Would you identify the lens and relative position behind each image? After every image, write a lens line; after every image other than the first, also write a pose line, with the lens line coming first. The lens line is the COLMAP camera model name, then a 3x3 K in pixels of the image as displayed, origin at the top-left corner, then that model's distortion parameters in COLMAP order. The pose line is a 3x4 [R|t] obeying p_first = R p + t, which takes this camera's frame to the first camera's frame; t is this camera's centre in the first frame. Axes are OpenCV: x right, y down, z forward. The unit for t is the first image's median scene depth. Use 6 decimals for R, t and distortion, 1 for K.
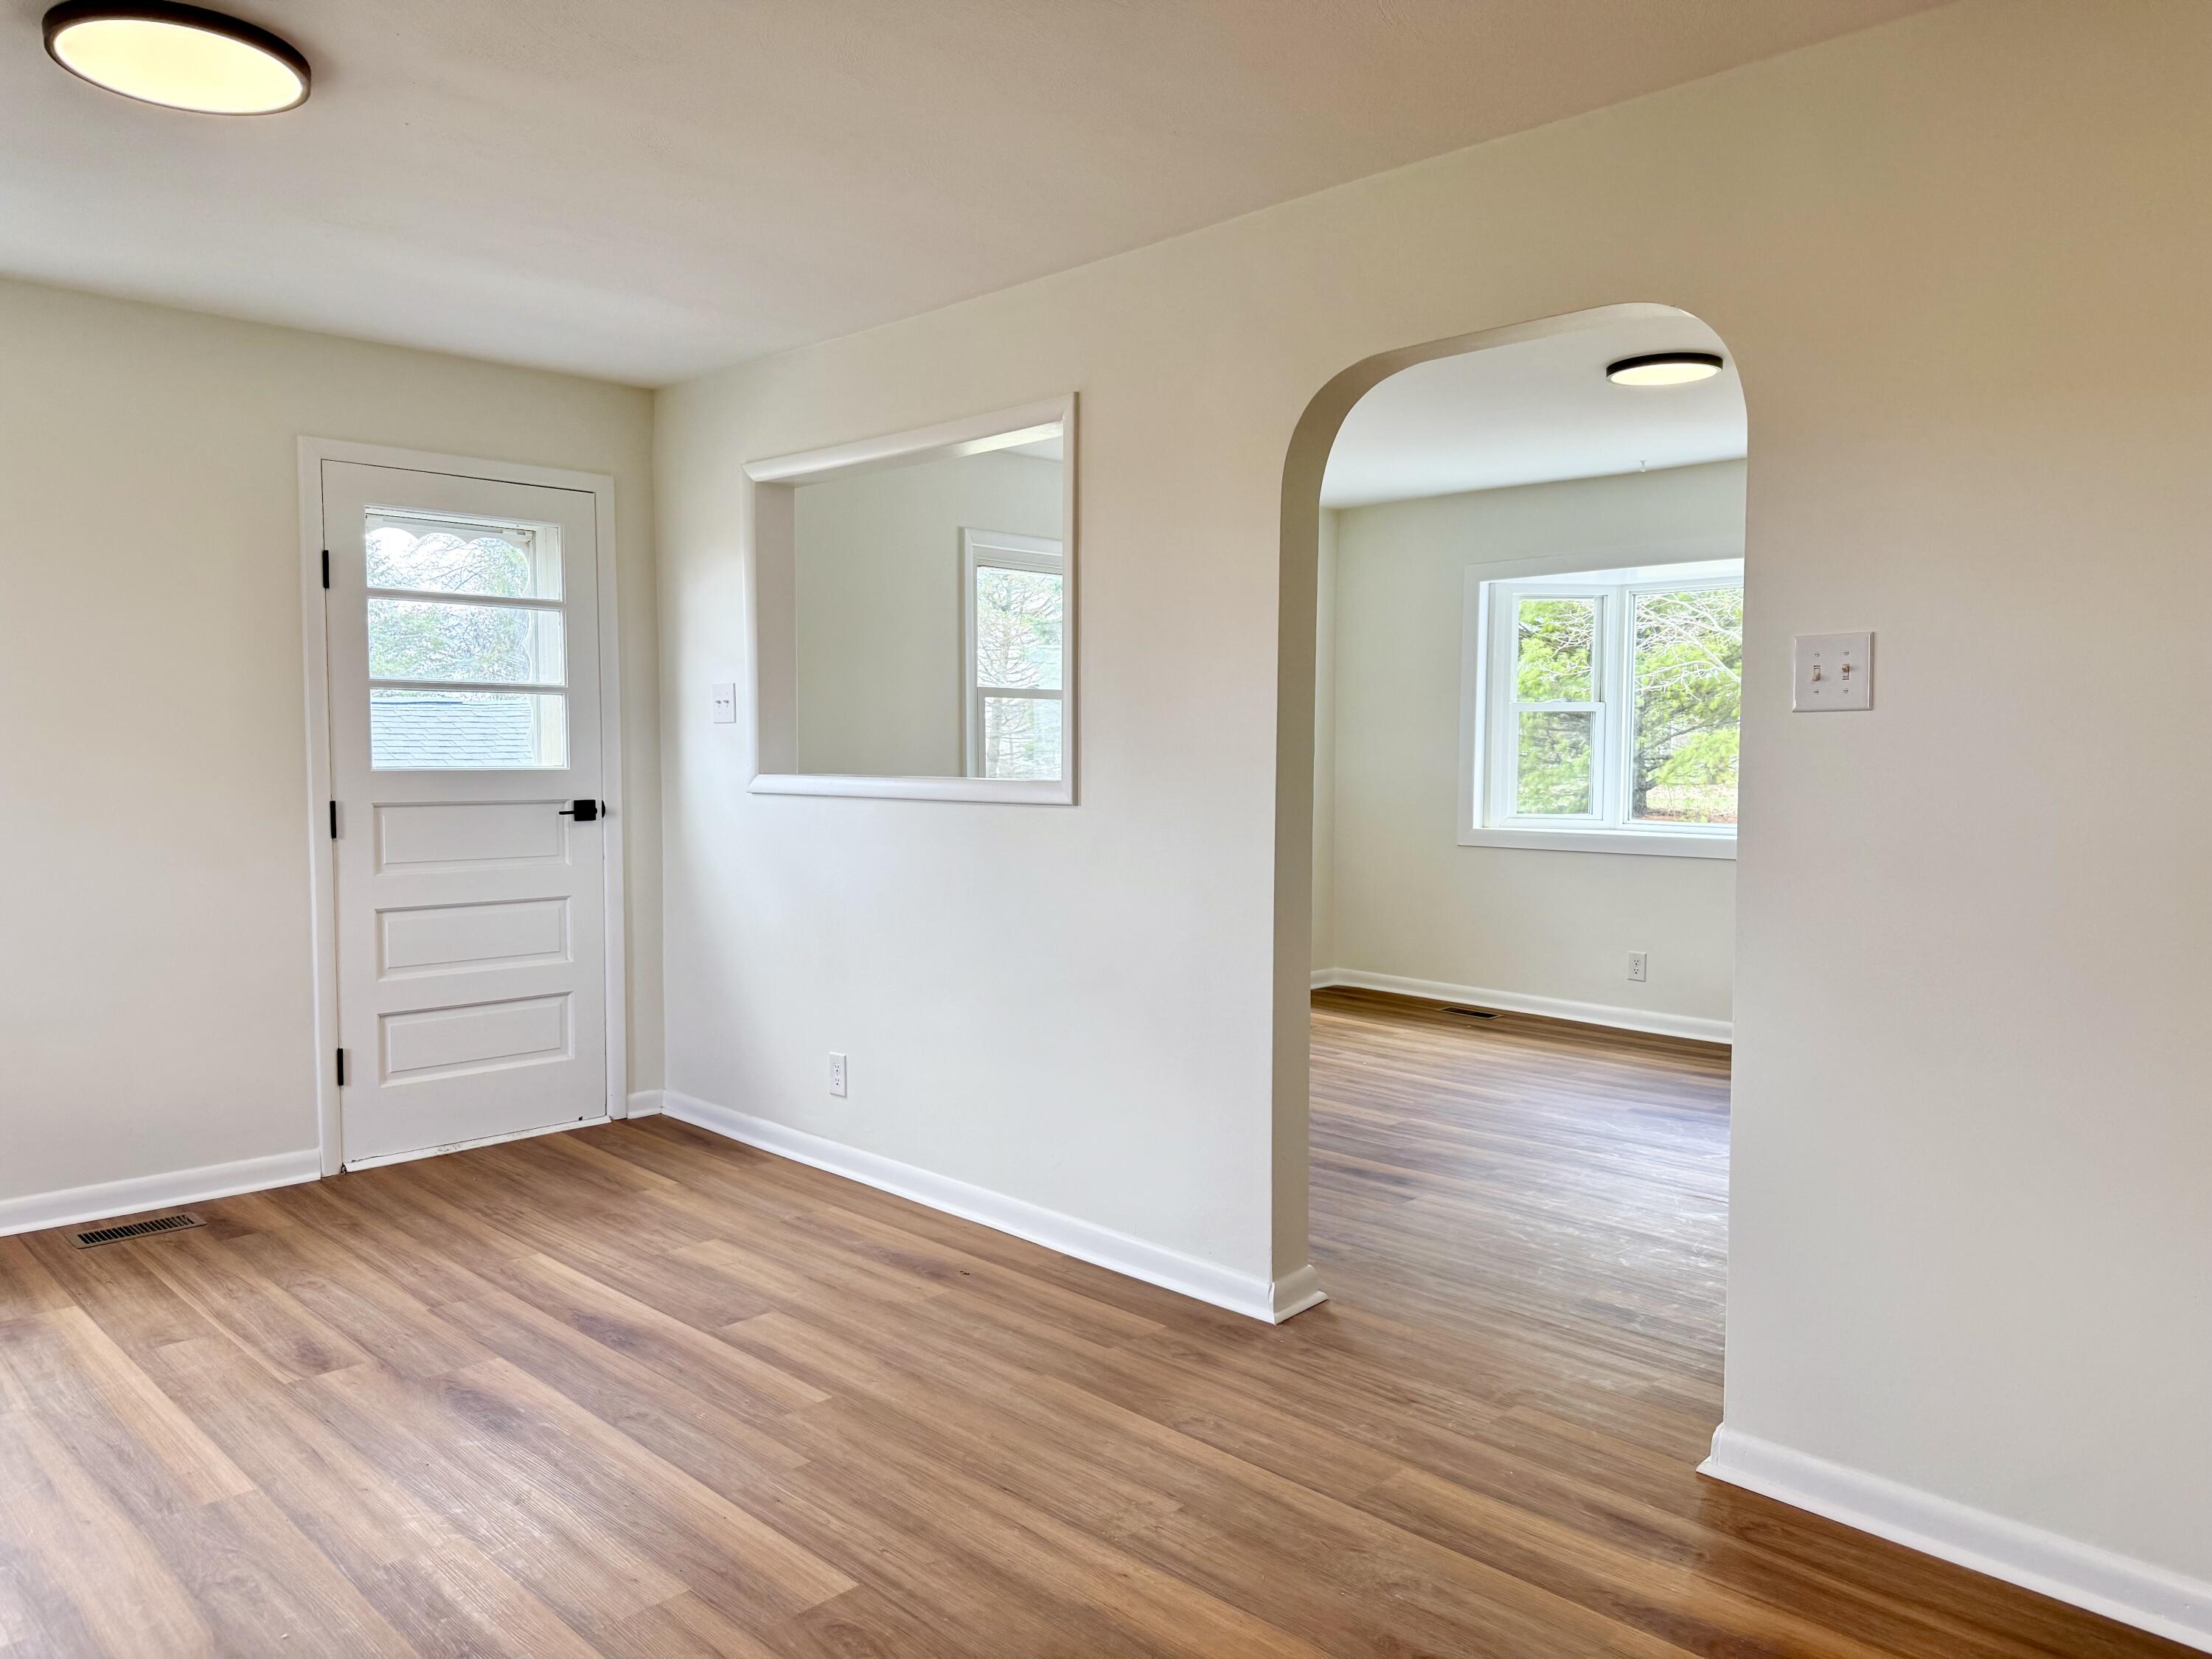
lens RADIAL K [[1556.7, 0, 1114.1], [0, 1556.7, 824.5], [0, 0, 1]] dist [0.036183, -0.049091]
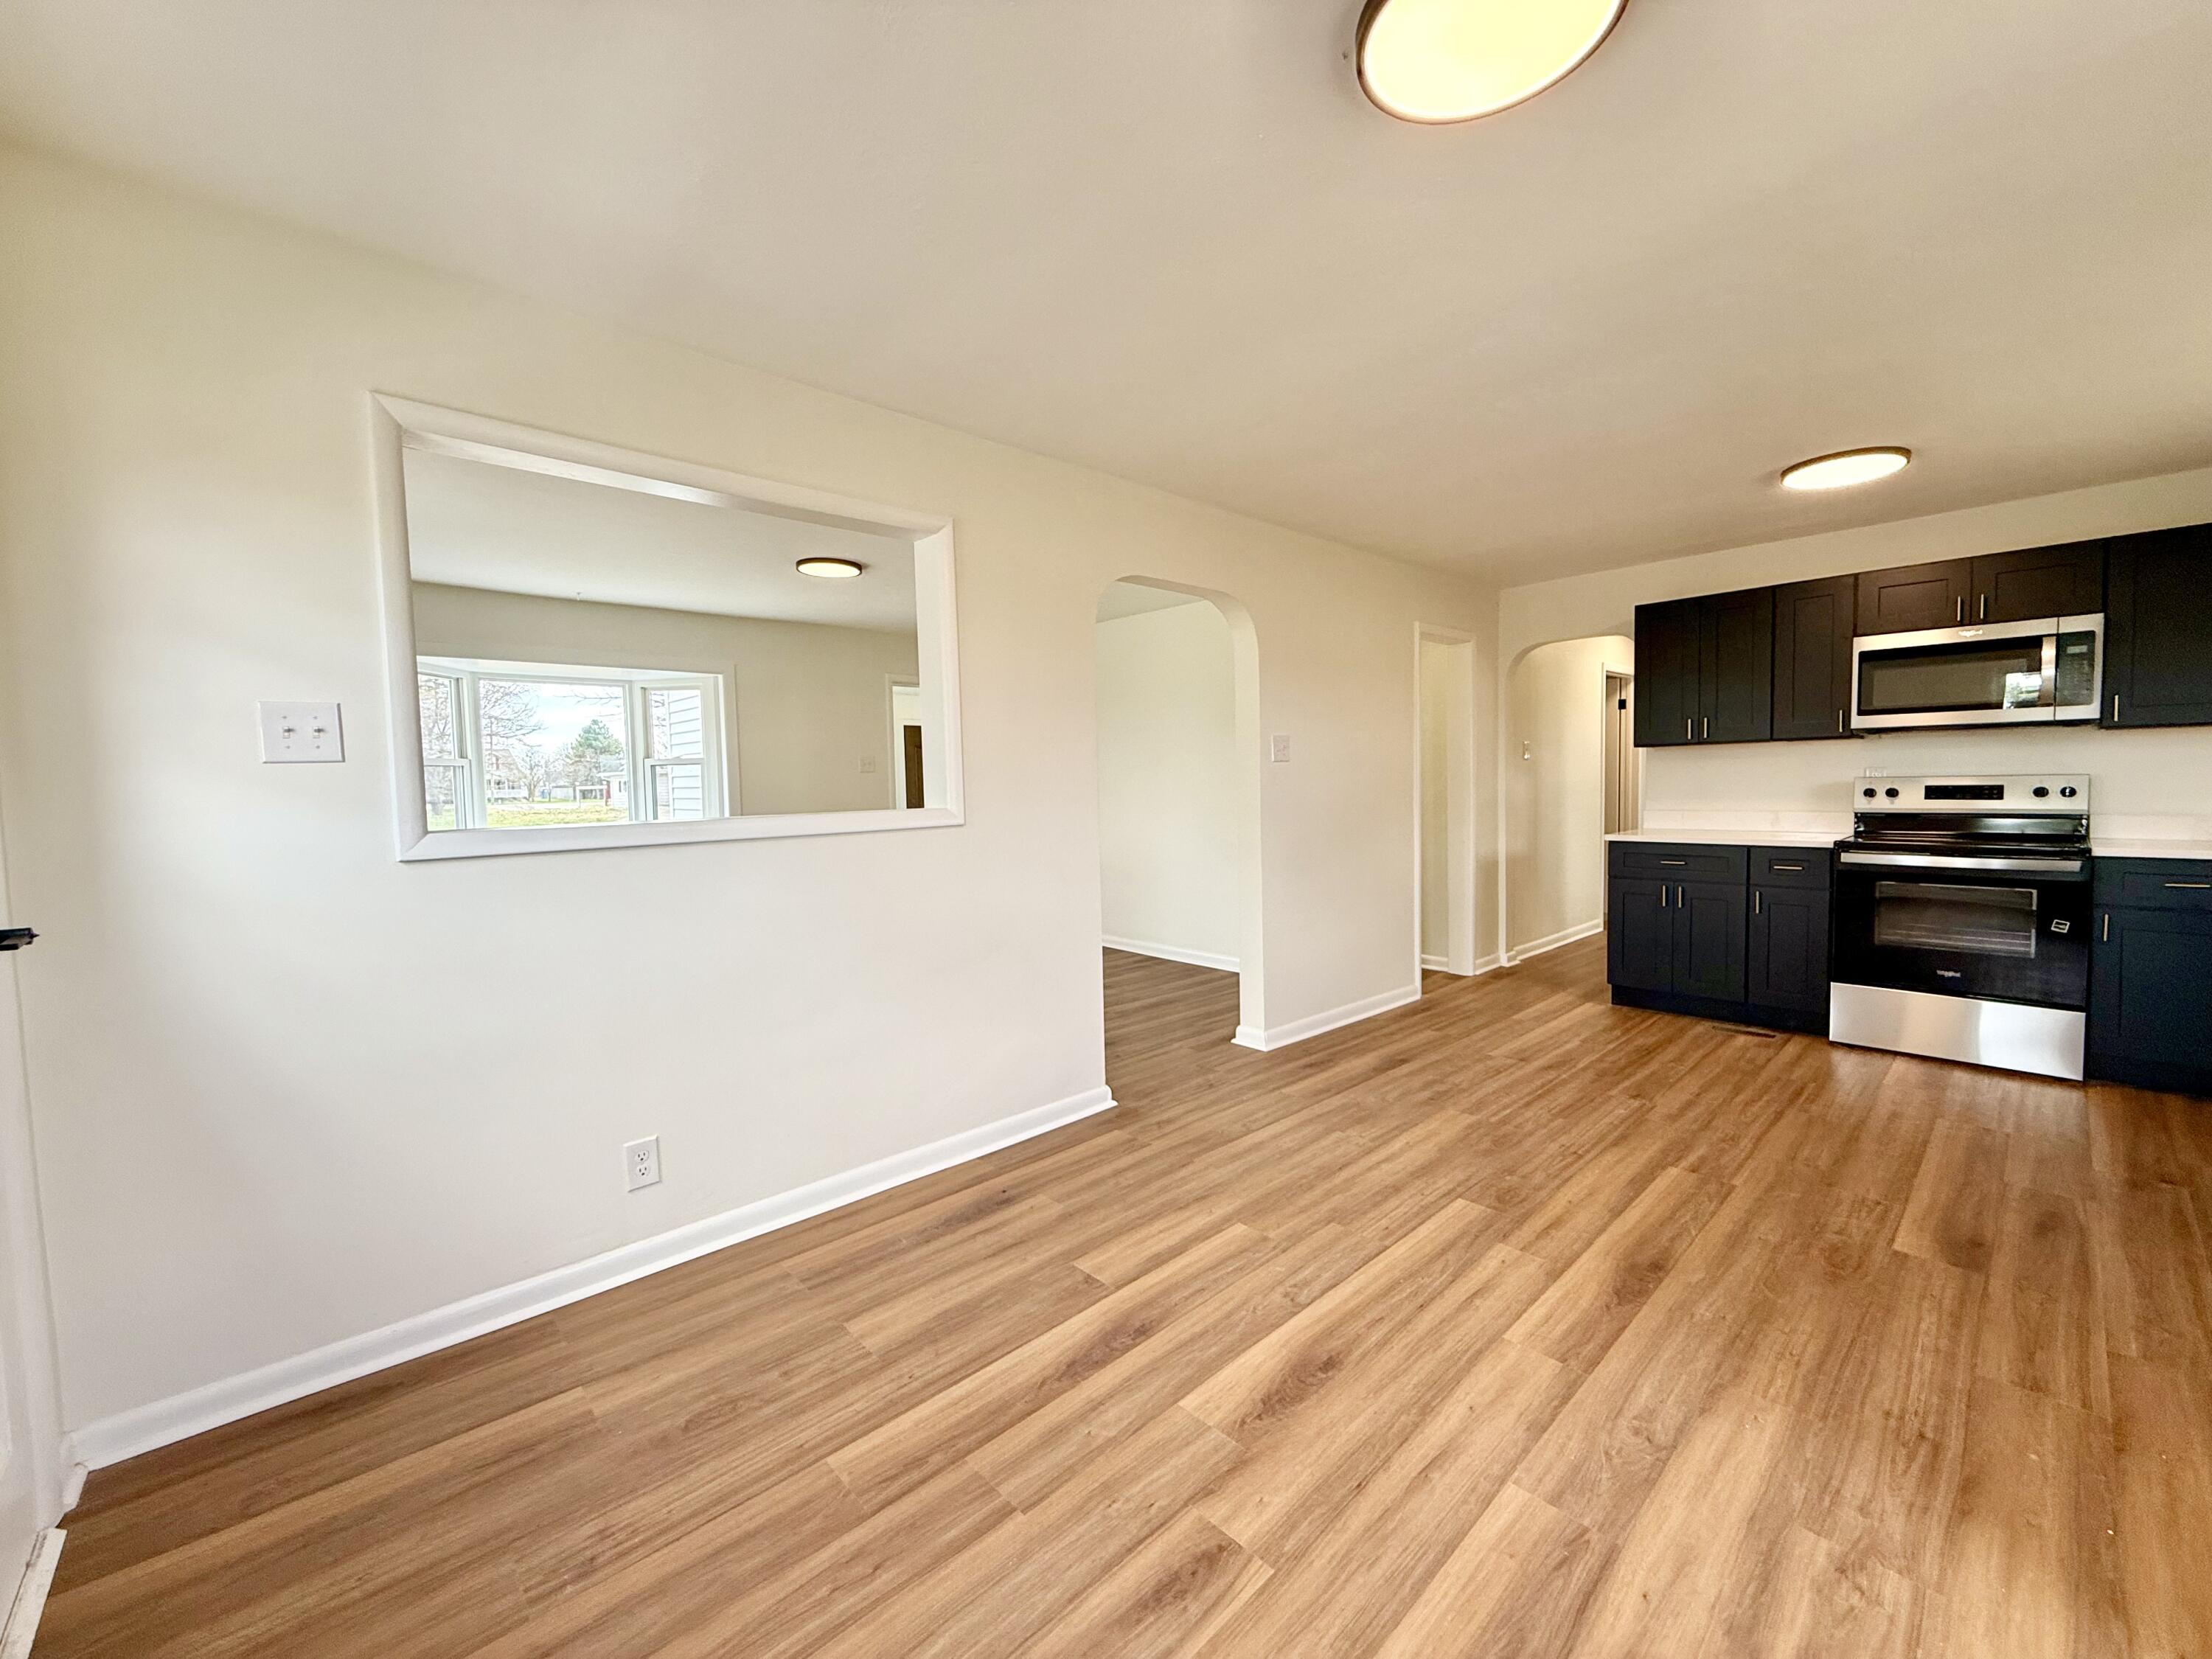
lens RADIAL K [[878.7, 0, 1103.5], [0, 878.7, 826.9], [0, 0, 1]] dist [-0.001575, 0.000003]
pose [[0.053783, -0.059012, 0.996807, -0.906424], [0.077713, 0.995472, 0.054739, -0.050214], [-0.995524, 0.074520, 0.058126, 0.974751]]
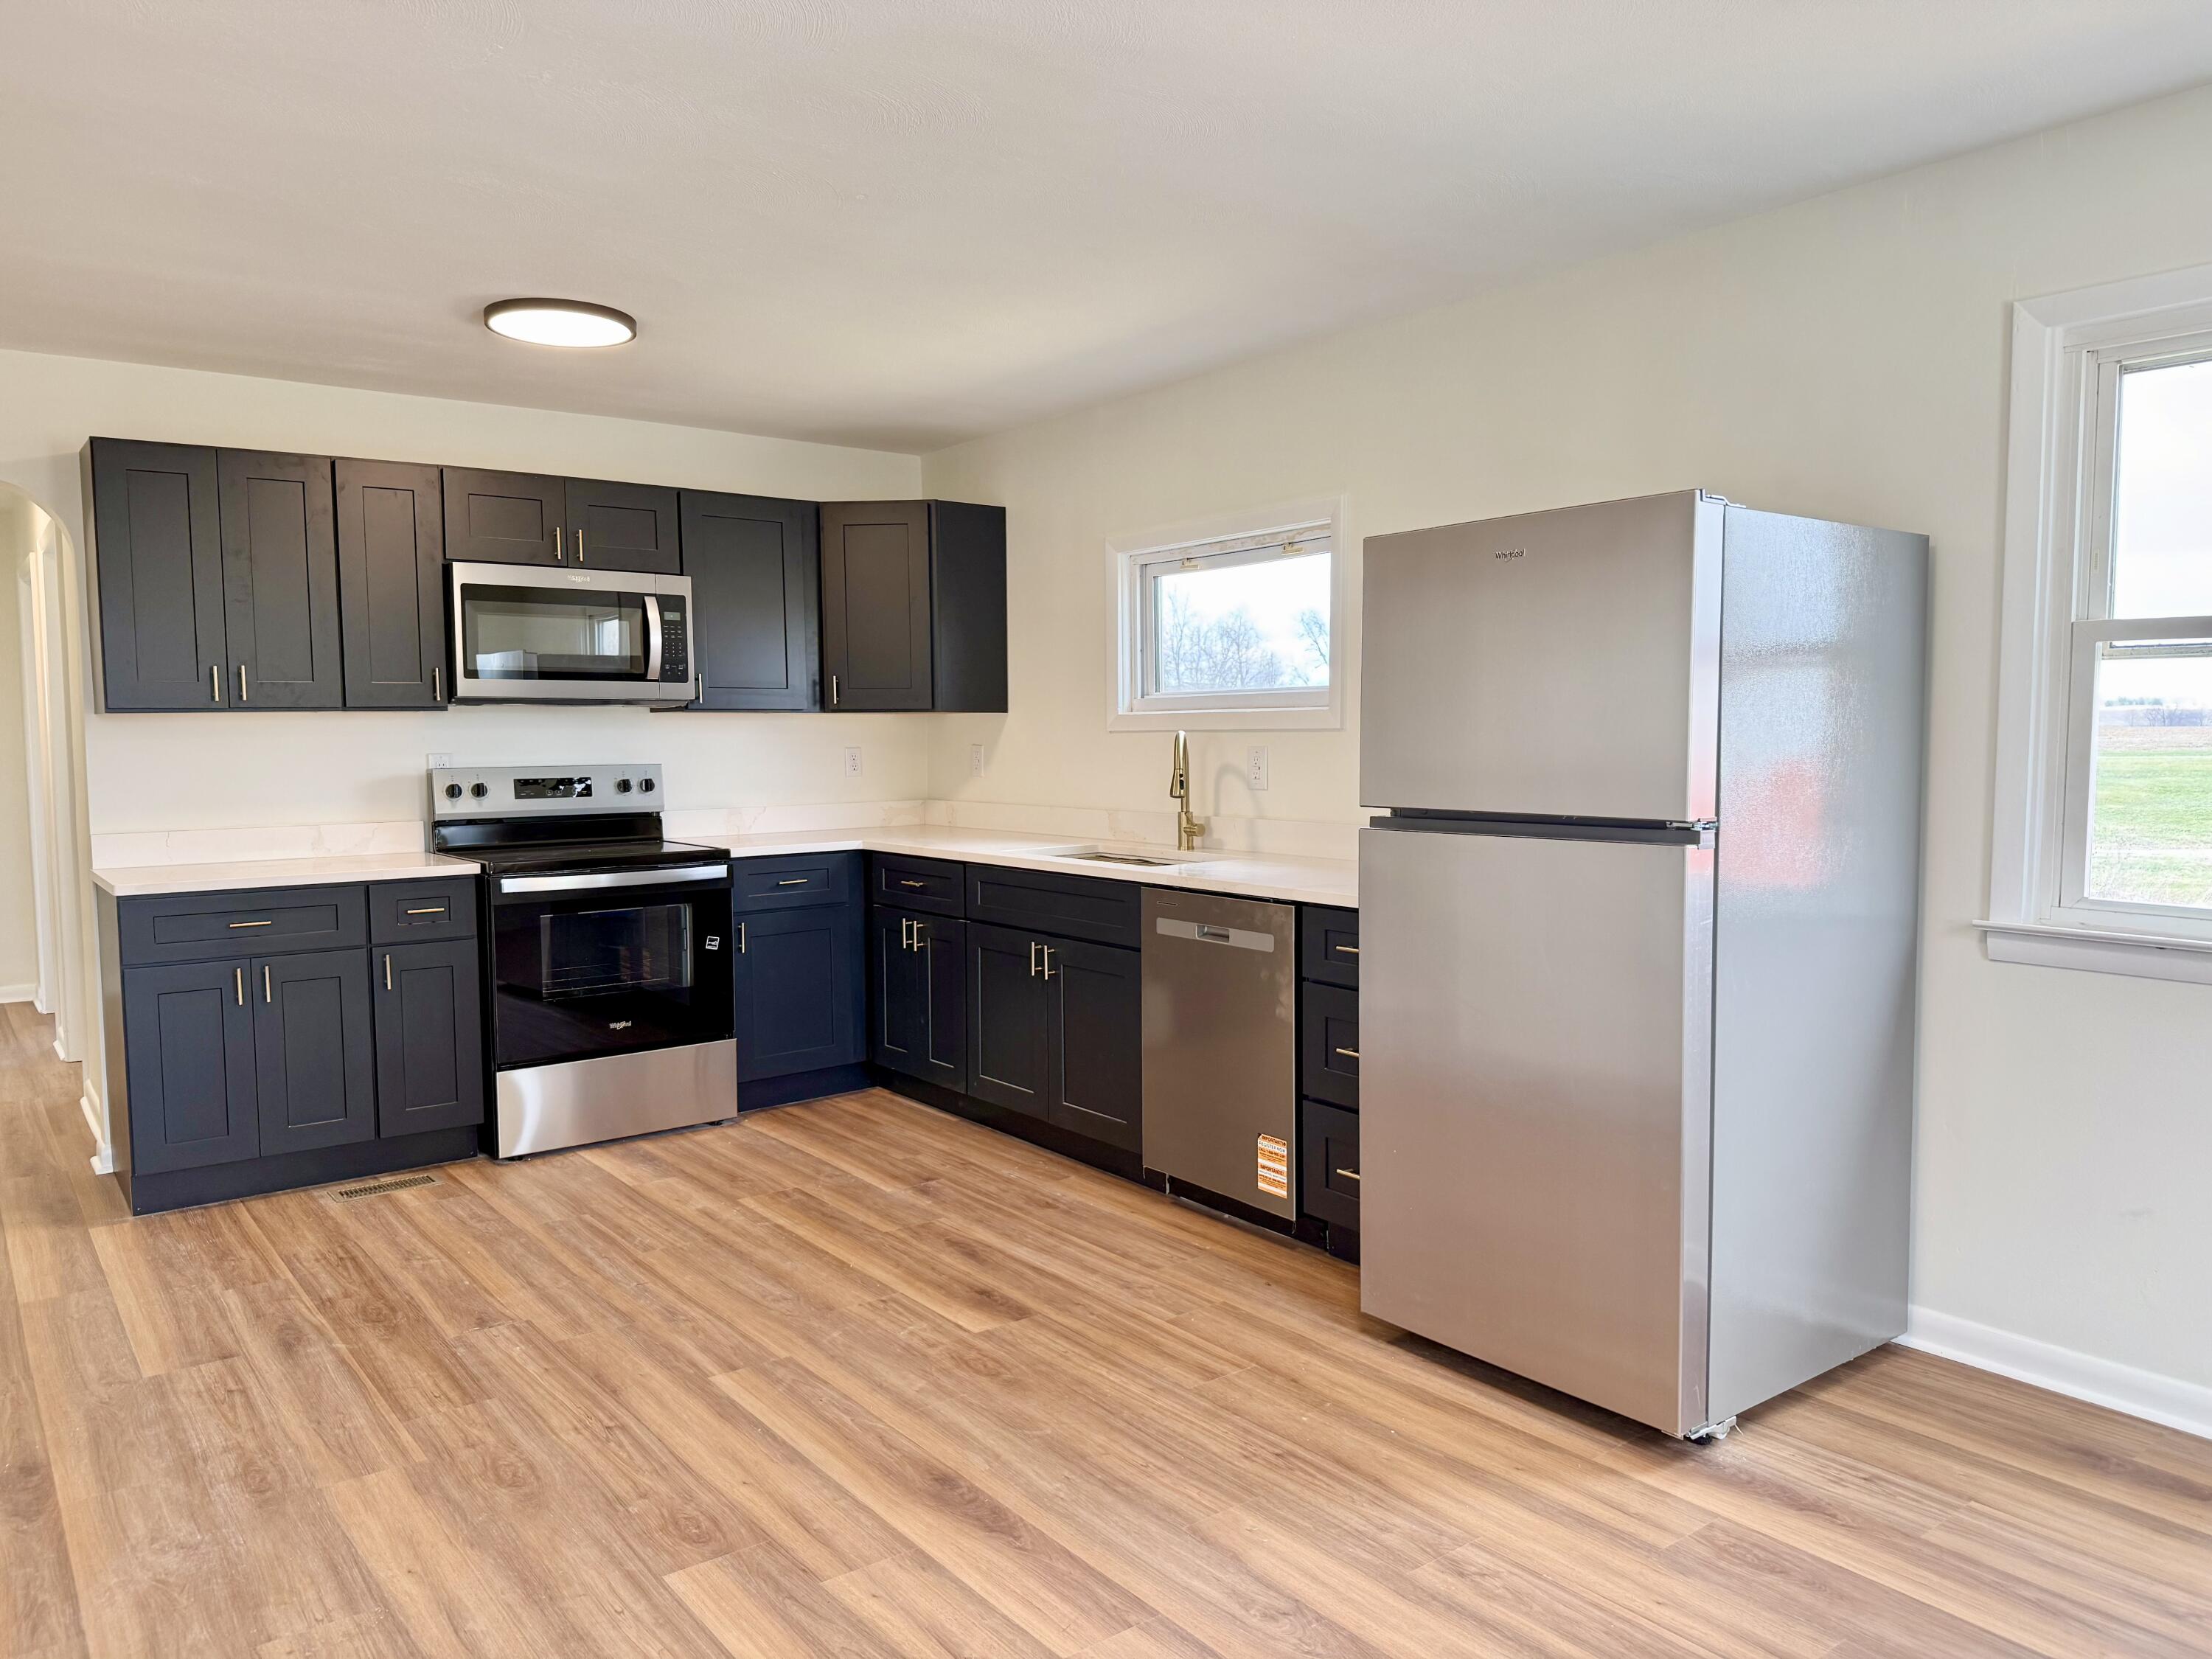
lens RADIAL K [[1551.1, 0, 1101.3], [0, 1551.1, 833.9], [0, 0, 1]] dist [0.040100, -0.063763]
pose [[-0.989217, -0.004619, 0.146387, -0.429496], [0.013726, 0.992180, 0.124060, -0.085024], [-0.145815, 0.124731, -0.981417, 1.375360]]
